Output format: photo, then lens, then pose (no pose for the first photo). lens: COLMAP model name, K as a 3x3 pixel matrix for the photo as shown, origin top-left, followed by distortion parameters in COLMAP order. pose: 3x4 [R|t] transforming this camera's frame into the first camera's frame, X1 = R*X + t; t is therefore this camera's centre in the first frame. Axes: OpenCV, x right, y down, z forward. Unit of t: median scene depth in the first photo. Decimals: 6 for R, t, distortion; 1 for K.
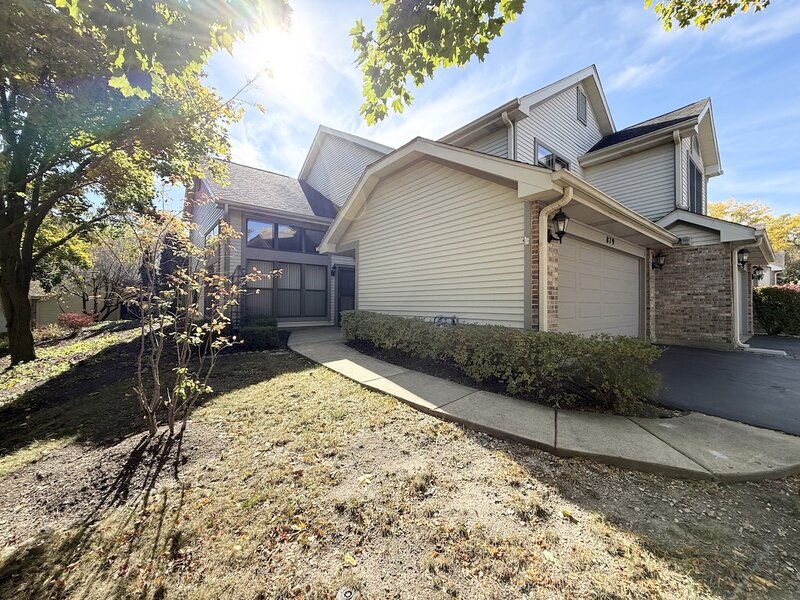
lens RADIAL K [[315.0, 0, 397.9], [0, 315.0, 299.4], [0, 0, 1]] dist [-0.003680, 0.000047]
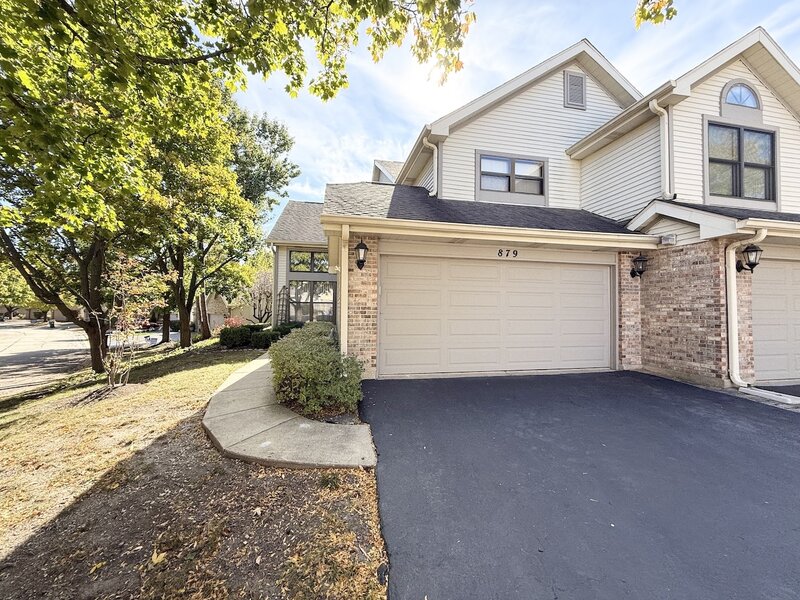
lens RADIAL K [[315.0, 0, 398.0], [0, 315.0, 301.5], [0, 0, 1]] dist [-0.003680, 0.000047]
pose [[0.891764, -0.007378, -0.452441, 0.681993], [0.002433, 0.999931, -0.011511, -0.028682], [0.452495, 0.009164, 0.891720, 0.020826]]
